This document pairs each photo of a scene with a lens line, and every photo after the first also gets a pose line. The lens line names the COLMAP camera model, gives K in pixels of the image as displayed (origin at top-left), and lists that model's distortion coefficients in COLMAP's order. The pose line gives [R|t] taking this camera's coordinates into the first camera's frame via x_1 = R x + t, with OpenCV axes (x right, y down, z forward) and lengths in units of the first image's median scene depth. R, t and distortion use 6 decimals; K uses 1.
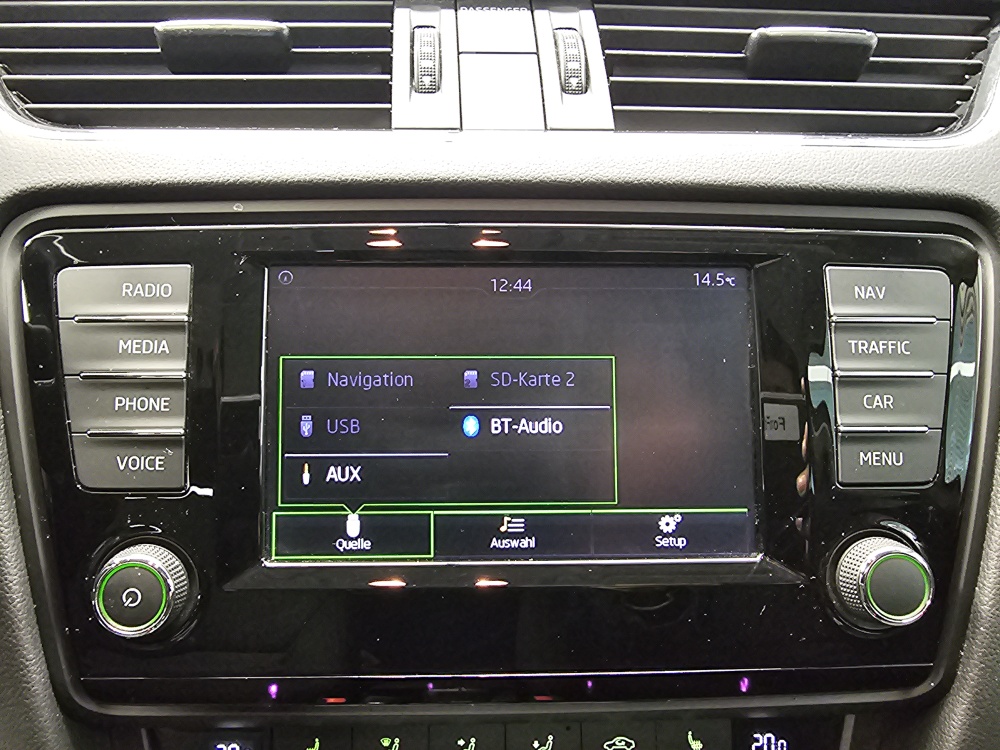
lens RADIAL K [[691.2, 0, 449.0], [0, 691.2, 374.3], [0, 0, 1]] dist [0.000153, -0.001767]
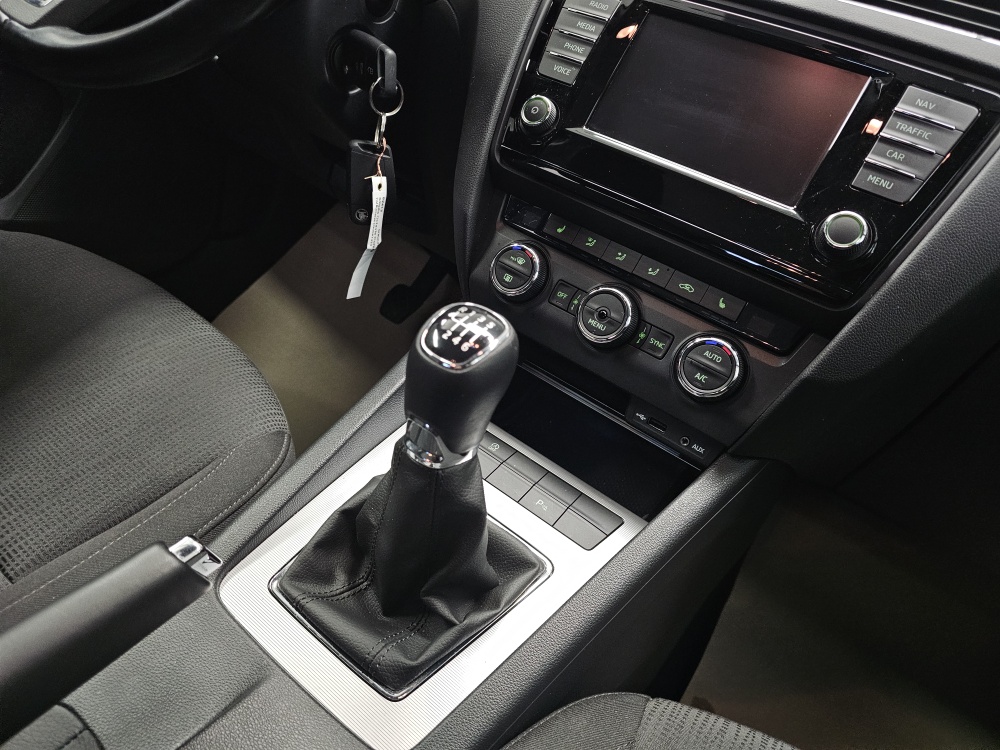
lens RADIAL K [[716.0, 0, 502.8], [0, 716.0, 379.6], [0, 0, 1]] dist [0.026973, -0.018116]
pose [[0.774808, 0.458041, -0.435742, 0.916922], [-0.466885, 0.879296, 0.094111, 0.878111], [0.426253, 0.130524, 0.895138, -1.112930]]
